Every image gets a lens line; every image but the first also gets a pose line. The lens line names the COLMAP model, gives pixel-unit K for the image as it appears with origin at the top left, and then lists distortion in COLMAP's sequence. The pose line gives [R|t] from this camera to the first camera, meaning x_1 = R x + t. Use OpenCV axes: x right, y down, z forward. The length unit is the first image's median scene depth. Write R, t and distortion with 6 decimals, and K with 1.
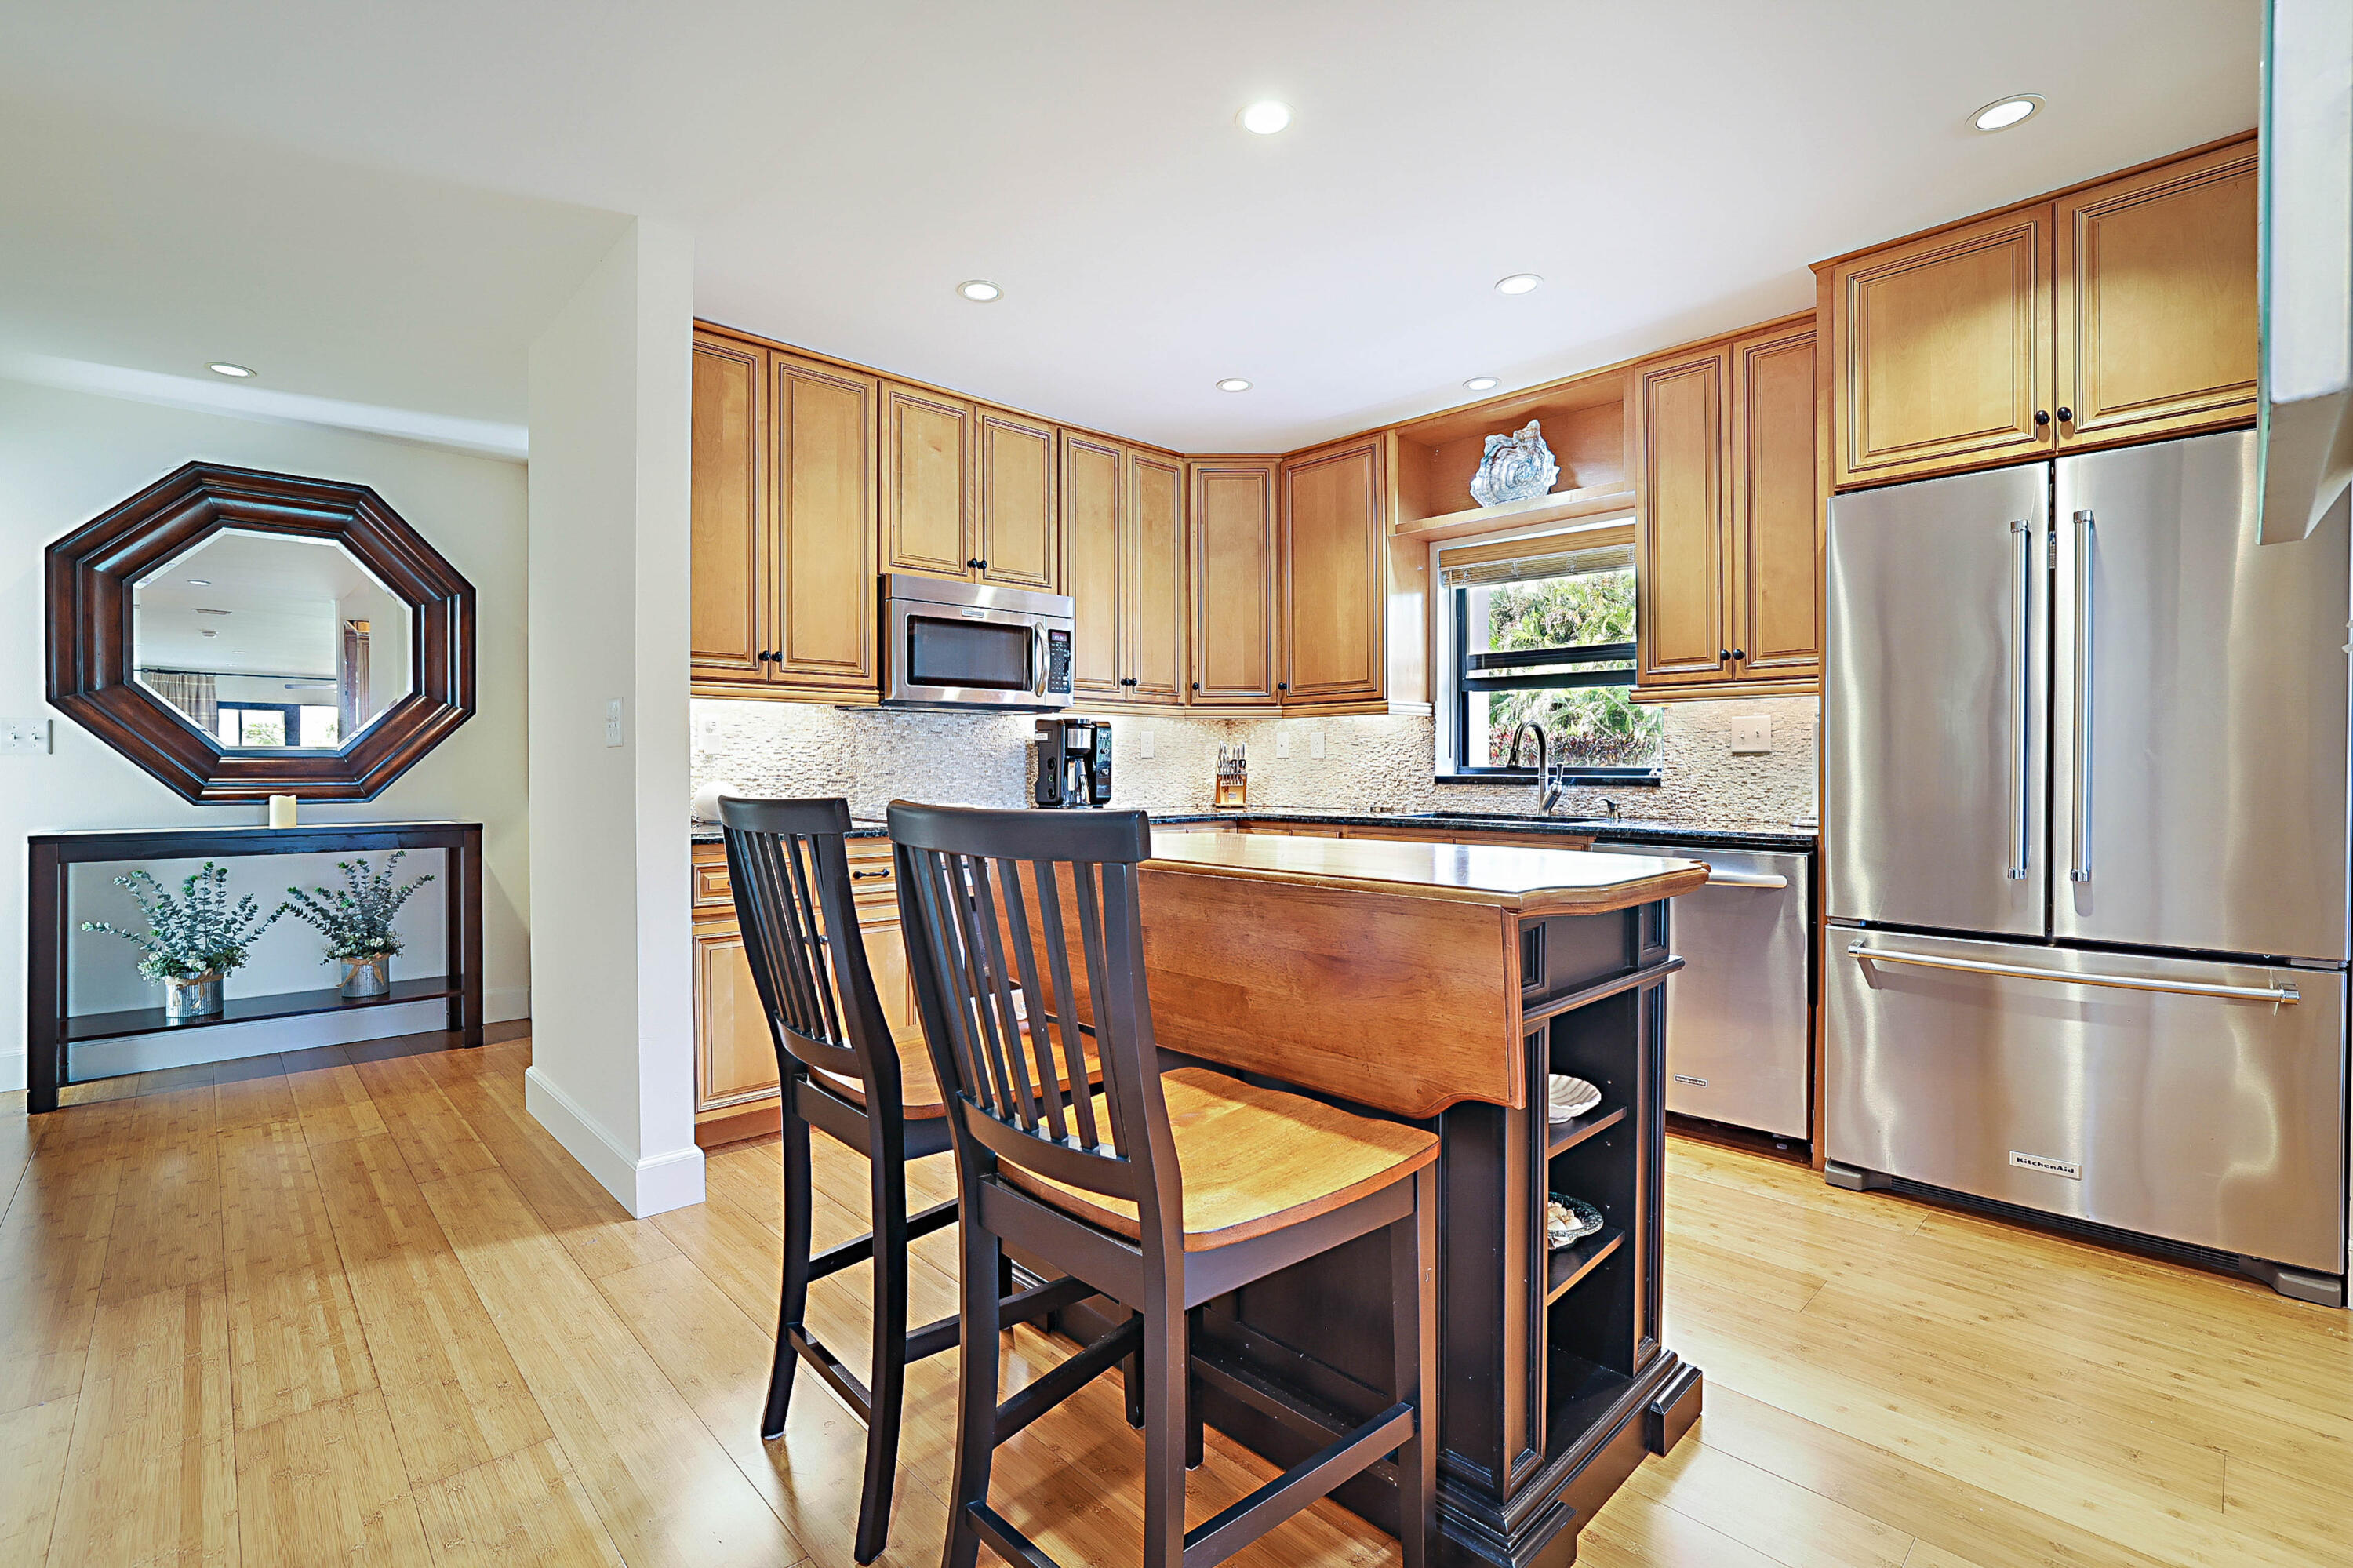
lens RADIAL K [[1055.8, 0, 1183.6], [0, 1055.8, 788.5], [0, 0, 1]] dist [-0.020965, 0.000934]
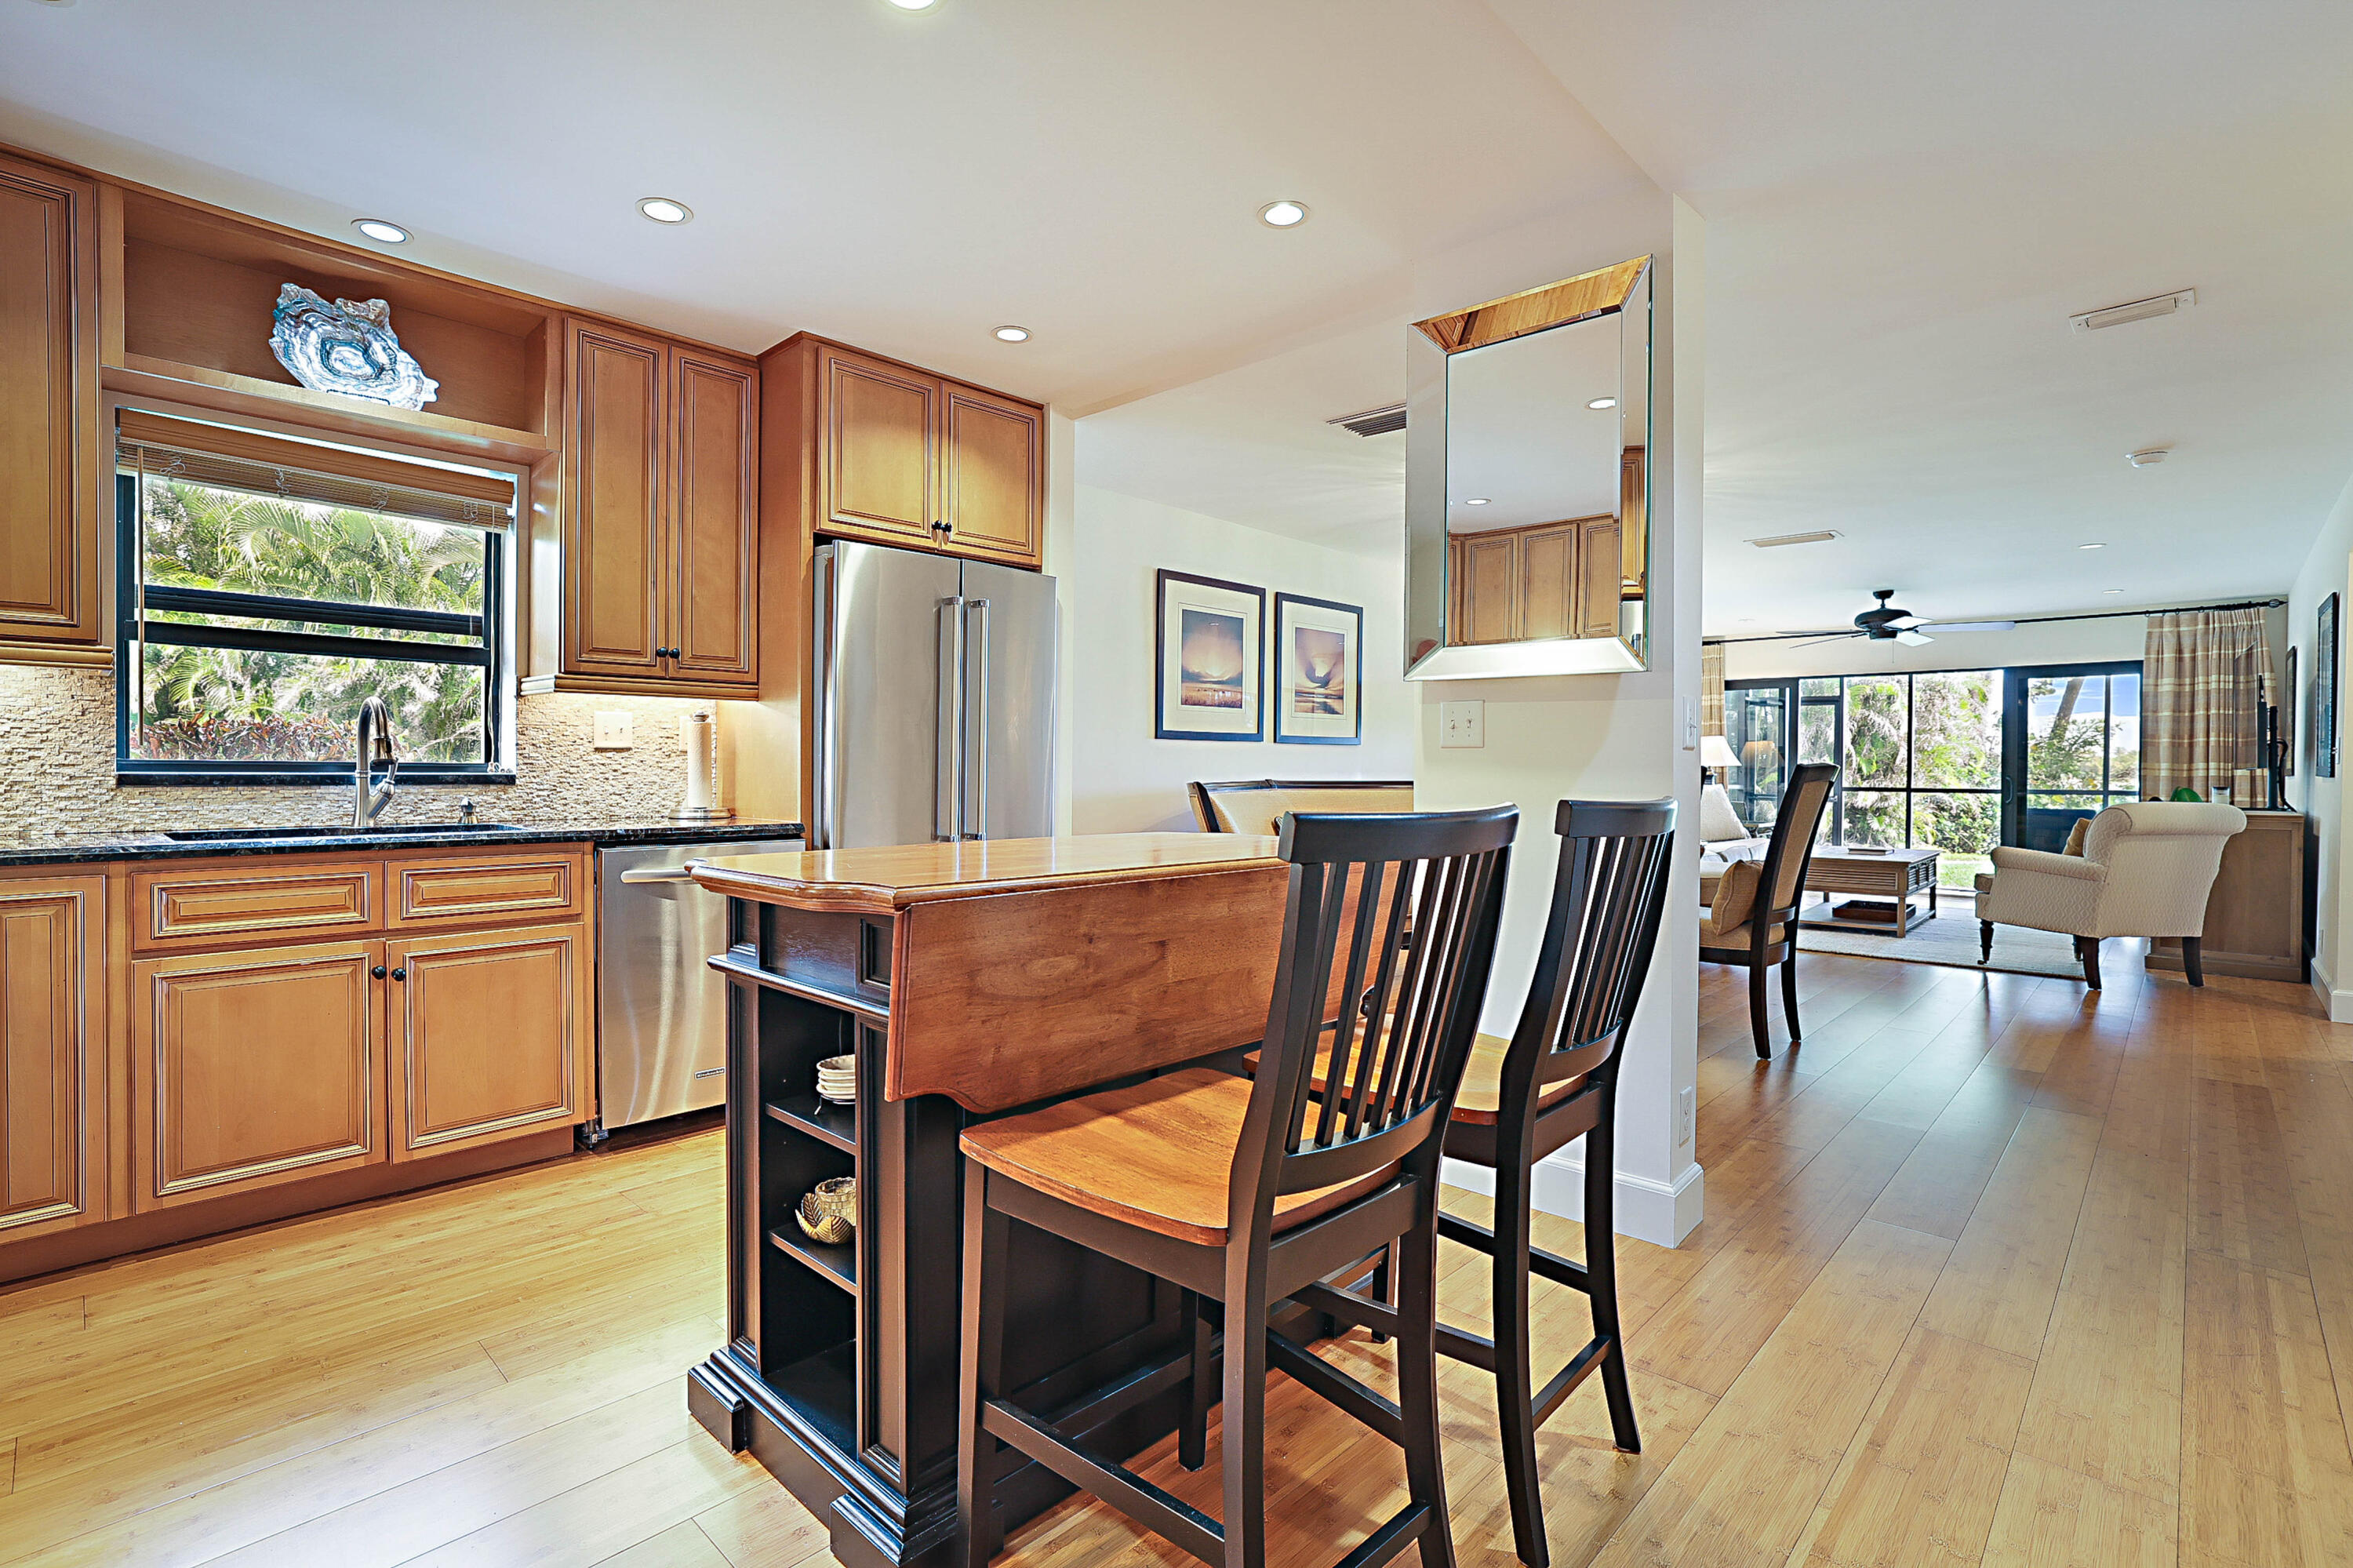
lens RADIAL K [[1085.4, 0, 1158.5], [0, 1085.4, 786.7], [0, 0, 1]] dist [-0.025379, 0.000627]
pose [[-0.033972, -0.018559, 0.999250, -0.441584], [0.011110, 0.999759, 0.018947, -0.010488], [-0.999361, 0.011745, -0.033757, 0.462555]]
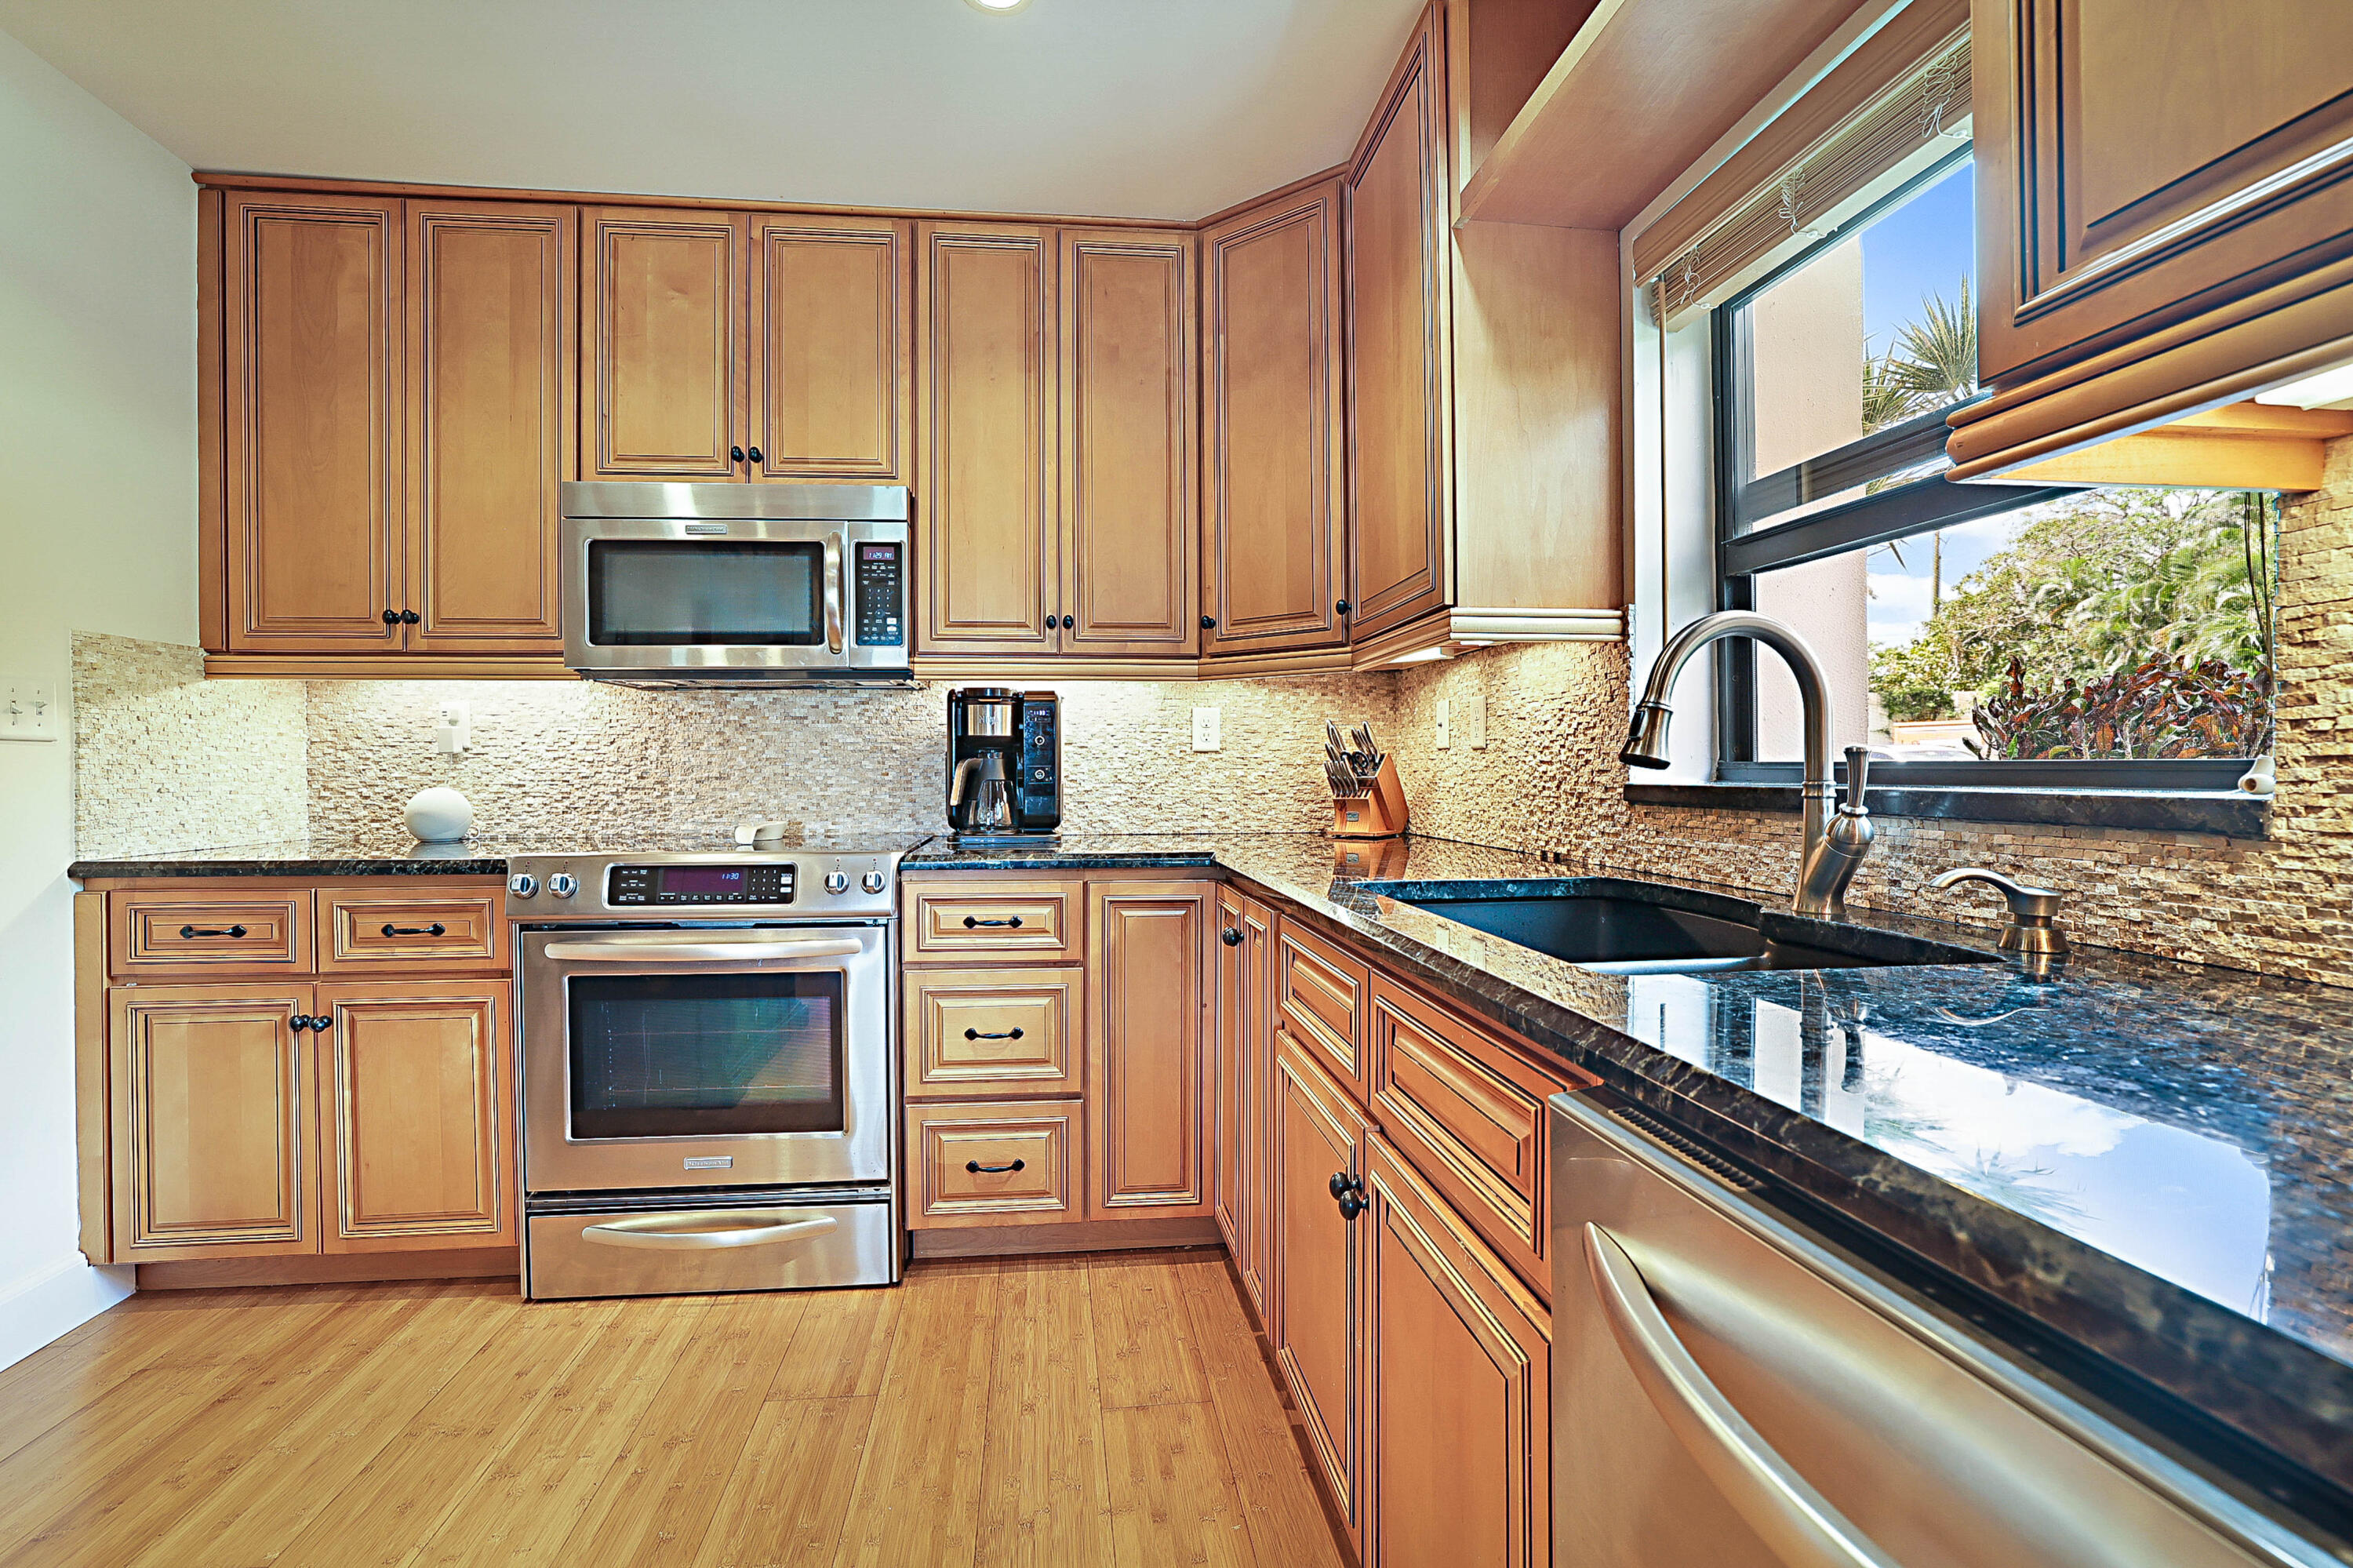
lens RADIAL K [[1019.0, 0, 1168.8], [0, 1019.0, 773.0], [0, 0, 1]] dist [-0.015935, 0.003394]
pose [[0.788791, -0.001300, -0.614661, 0.376854], [-0.008318, 0.999884, -0.012790, -0.010788], [0.614606, 0.015202, 0.788688, 0.641950]]
